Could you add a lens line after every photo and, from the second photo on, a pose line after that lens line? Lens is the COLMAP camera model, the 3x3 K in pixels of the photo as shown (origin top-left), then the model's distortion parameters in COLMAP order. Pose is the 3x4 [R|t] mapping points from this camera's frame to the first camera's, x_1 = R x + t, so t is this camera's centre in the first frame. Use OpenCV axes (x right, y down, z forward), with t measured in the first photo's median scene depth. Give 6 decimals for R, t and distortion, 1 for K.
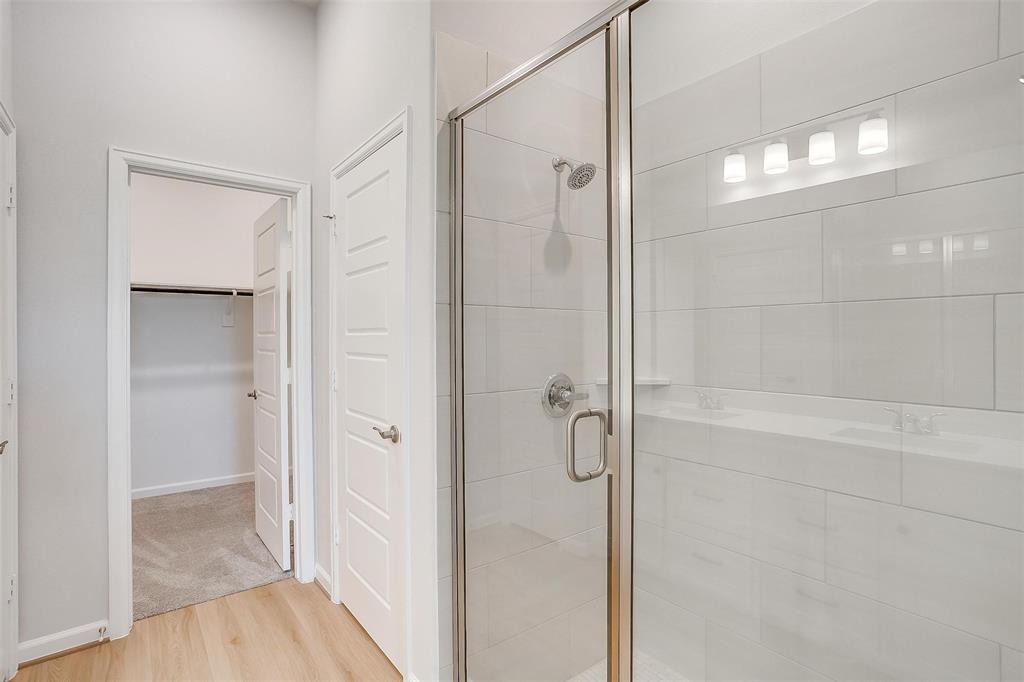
lens RADIAL K [[498.6, 0, 506.2], [0, 498.6, 339.0], [0, 0, 1]] dist [-0.045481, 0.026781]
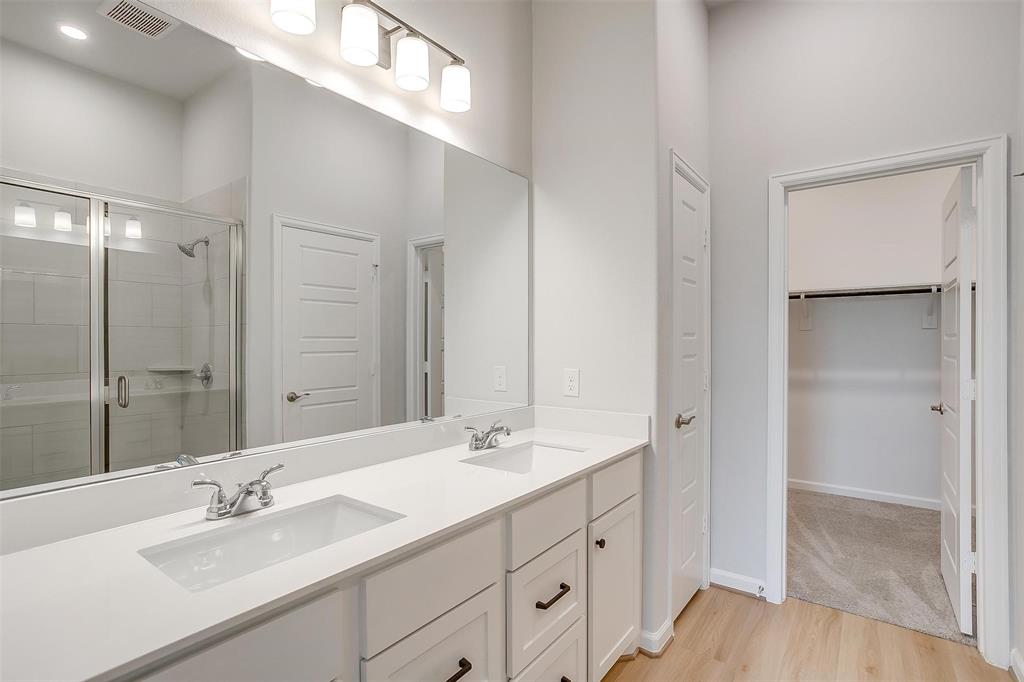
lens RADIAL K [[498.6, 0, 512.6], [0, 498.6, 345.2], [0, 0, 1]] dist [-0.045481, 0.026781]
pose [[0.274847, 0.008053, -0.961454, 0.128298], [-0.002827, 0.999967, 0.007568, -0.000512], [0.961484, 0.000638, 0.274861, 0.086615]]
